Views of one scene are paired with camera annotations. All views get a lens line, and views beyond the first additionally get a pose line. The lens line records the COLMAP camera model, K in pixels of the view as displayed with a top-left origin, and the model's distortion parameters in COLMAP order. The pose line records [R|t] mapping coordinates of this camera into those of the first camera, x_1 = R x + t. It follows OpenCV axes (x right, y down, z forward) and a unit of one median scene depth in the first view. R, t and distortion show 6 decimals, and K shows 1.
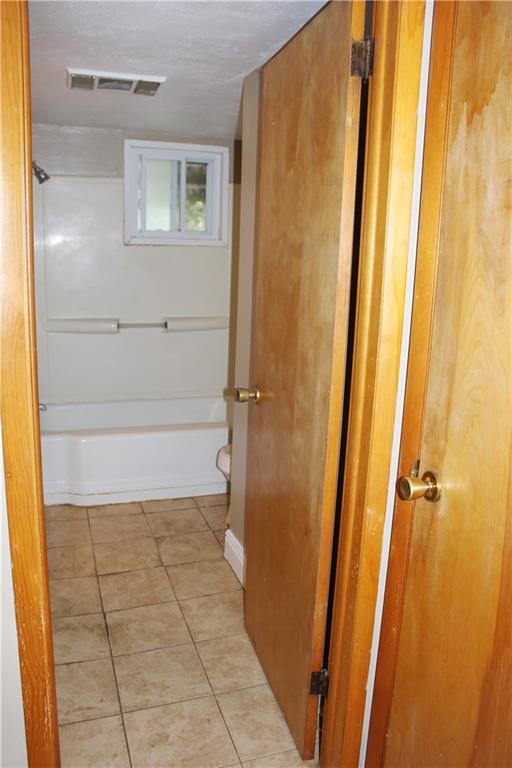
lens RADIAL K [[643.6, 0, 253.0], [0, 643.6, 383.4], [0, 0, 1]] dist [-0.166647, 0.153277]
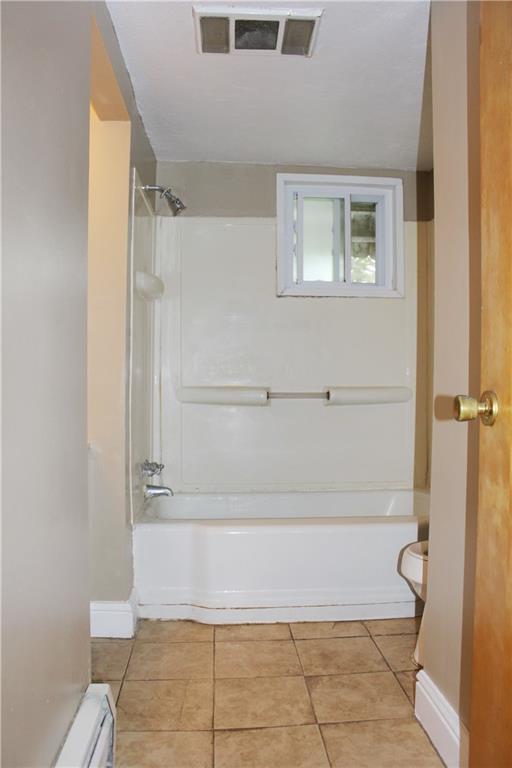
lens RADIAL K [[643.6, 0, 253.0], [0, 643.6, 383.4], [0, 0, 1]] dist [-0.166647, 0.153277]
pose [[0.968547, -0.022368, -0.247825, -0.035544], [-0.029224, 0.978834, -0.202560, 0.069145], [0.247110, 0.203431, 0.947392, 0.274304]]
